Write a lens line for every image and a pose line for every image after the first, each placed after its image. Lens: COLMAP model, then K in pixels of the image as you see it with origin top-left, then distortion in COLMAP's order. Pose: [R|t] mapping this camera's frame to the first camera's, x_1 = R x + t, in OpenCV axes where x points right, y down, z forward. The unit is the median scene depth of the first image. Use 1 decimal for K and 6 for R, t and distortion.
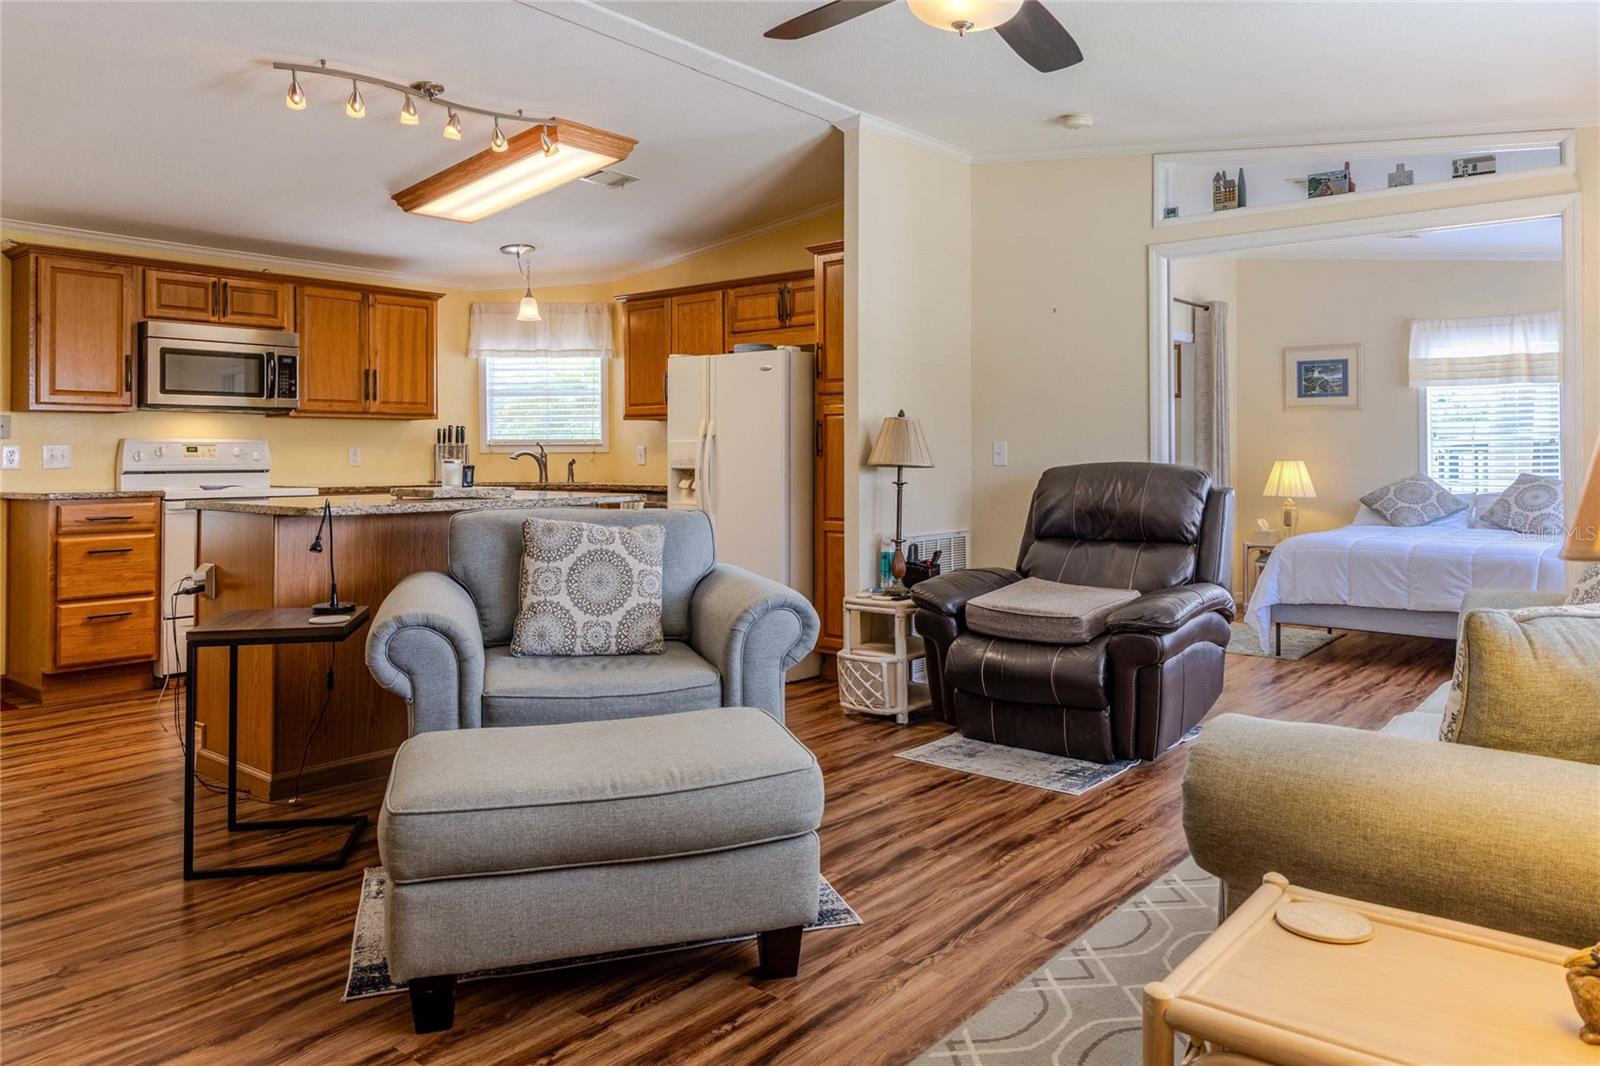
lens RADIAL K [[1125.4, 0, 814.9], [0, 1125.4, 437.7], [0, 0, 1]] dist [0.010043, 0.004082]
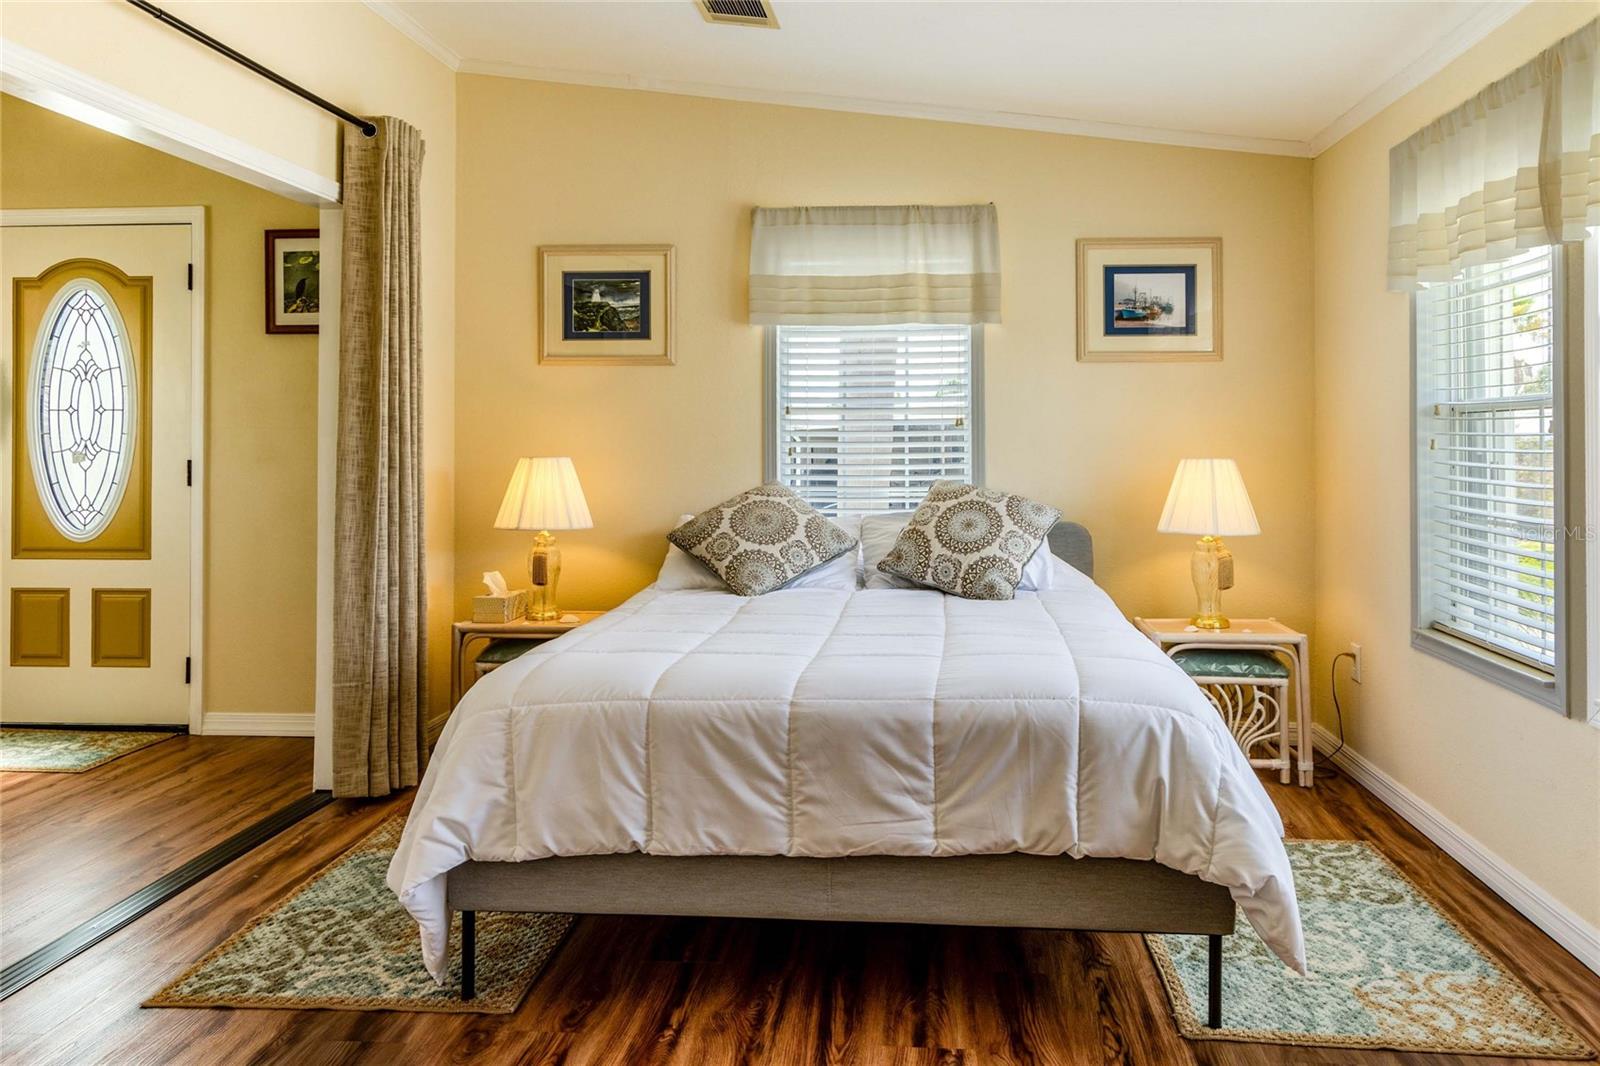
lens RADIAL K [[1100.2, 0, 870.3], [0, 1100.2, 427.4], [0, 0, 1]] dist [0.002143, 0.000083]
pose [[0.803077, 0.006589, 0.595839, 0.312359], [-0.007316, 0.999973, -0.001197, 0.007725], [-0.595831, -0.003398, 0.803103, 0.658207]]
